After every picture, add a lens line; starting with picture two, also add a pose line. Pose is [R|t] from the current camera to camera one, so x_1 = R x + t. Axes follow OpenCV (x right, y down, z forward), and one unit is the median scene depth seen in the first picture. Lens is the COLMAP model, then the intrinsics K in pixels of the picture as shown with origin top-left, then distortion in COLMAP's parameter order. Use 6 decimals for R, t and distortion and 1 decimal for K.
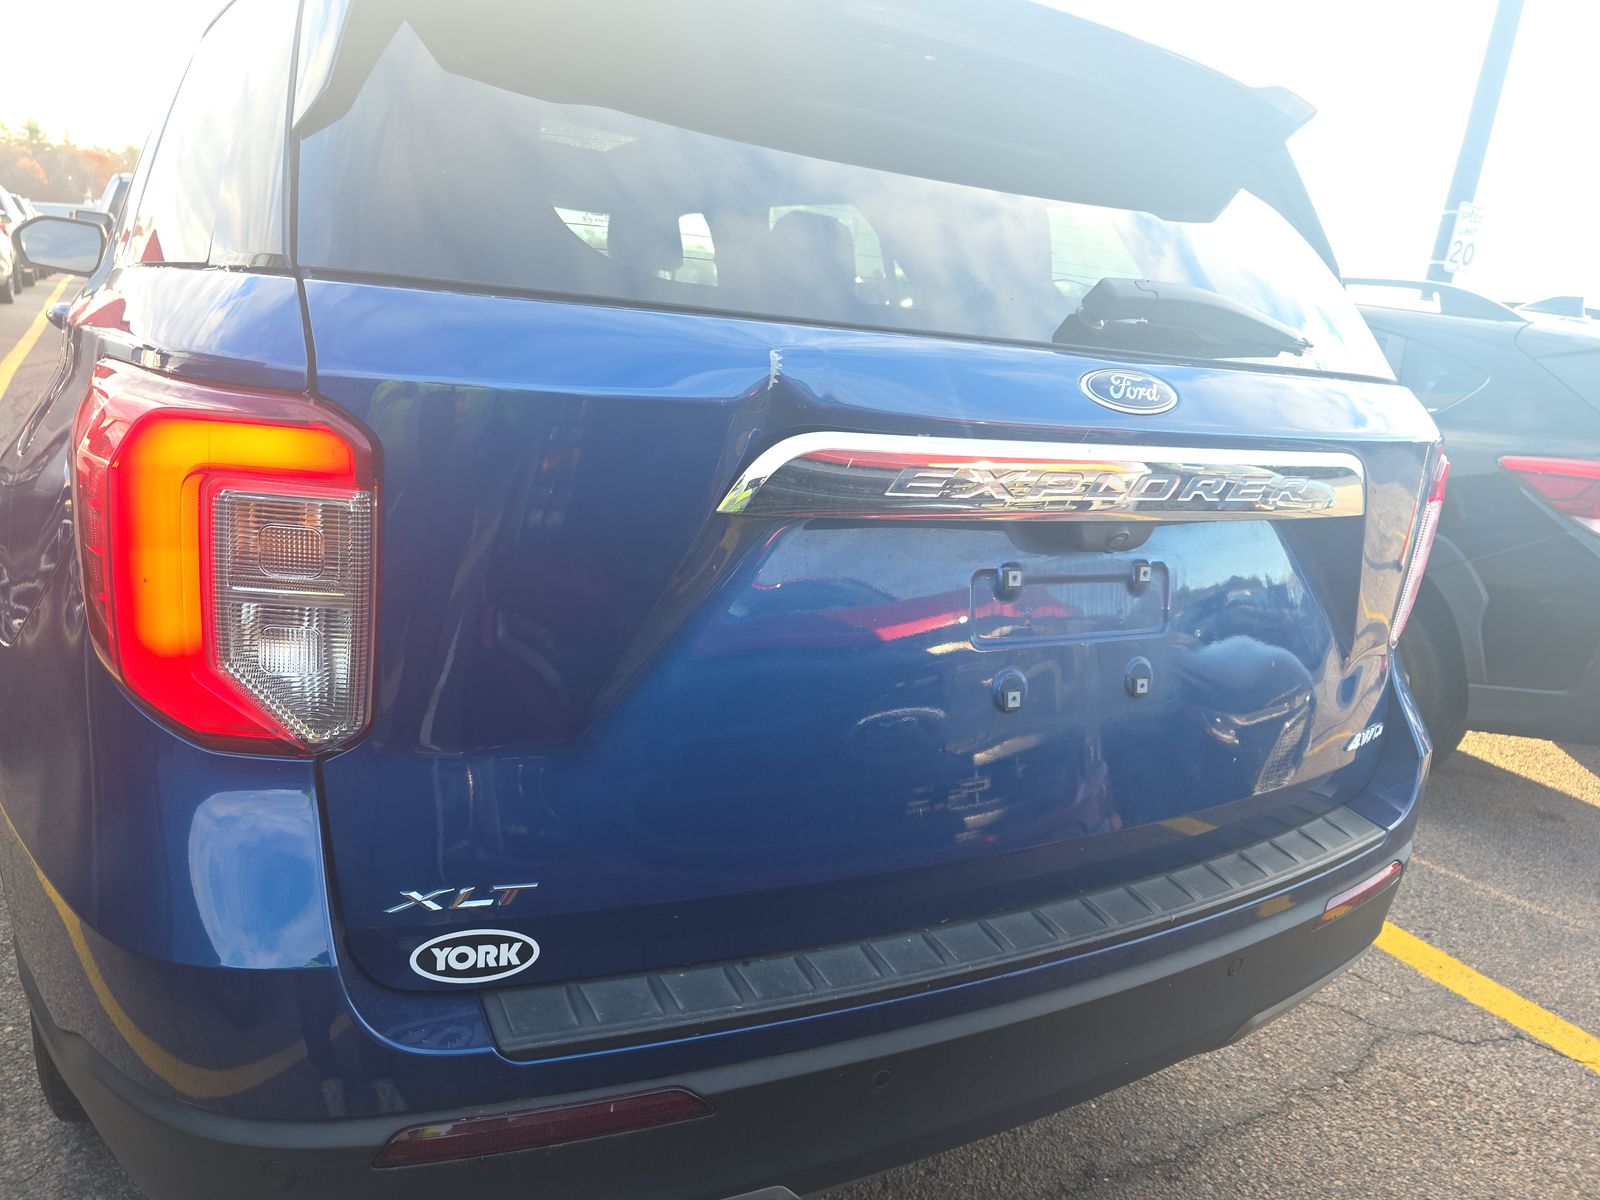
lens RADIAL K [[1089.9, 0, 797.0], [0, 1089.9, 593.3], [0, 0, 1]] dist [0.021935, -0.013793]
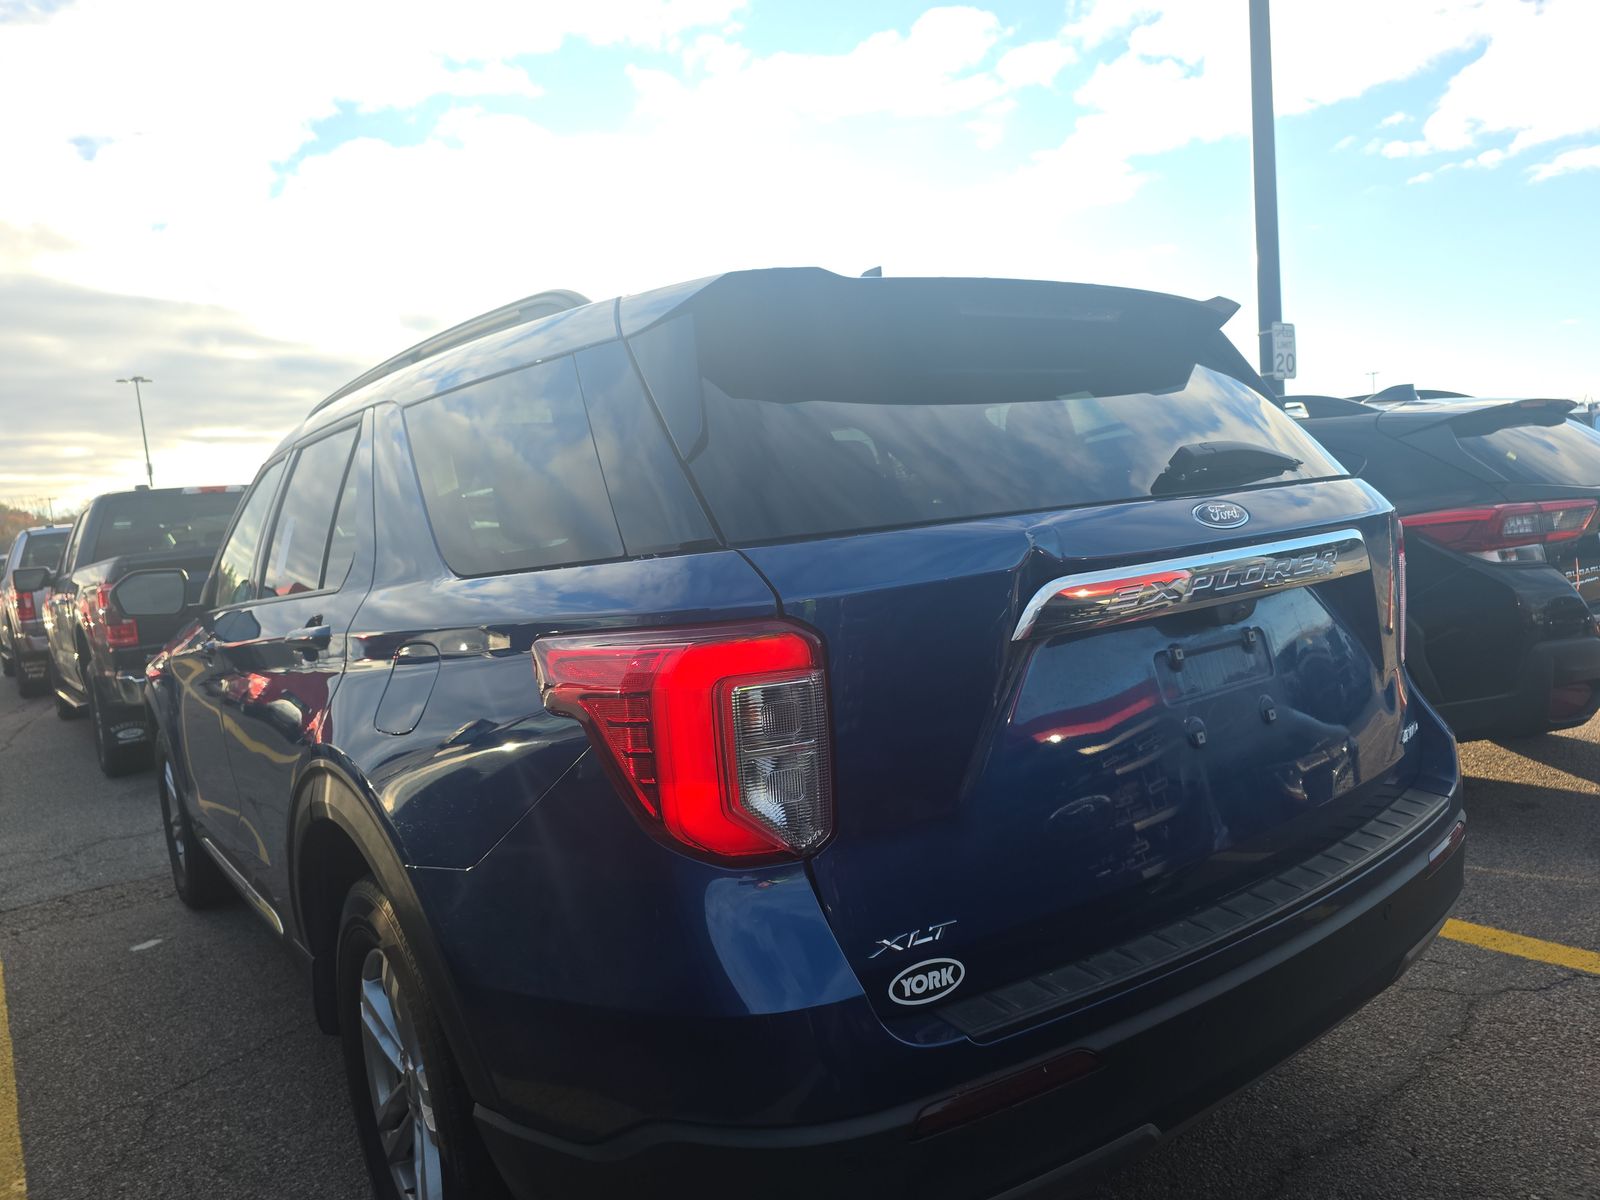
lens RADIAL K [[1089.9, 0, 797.0], [0, 1089.9, 593.3], [0, 0, 1]] dist [0.021935, -0.013793]
pose [[0.974048, -0.202634, 0.100849, -0.355832], [0.217315, 0.961818, -0.166375, 0.033441], [-0.063285, 0.183973, 0.980892, -0.336093]]
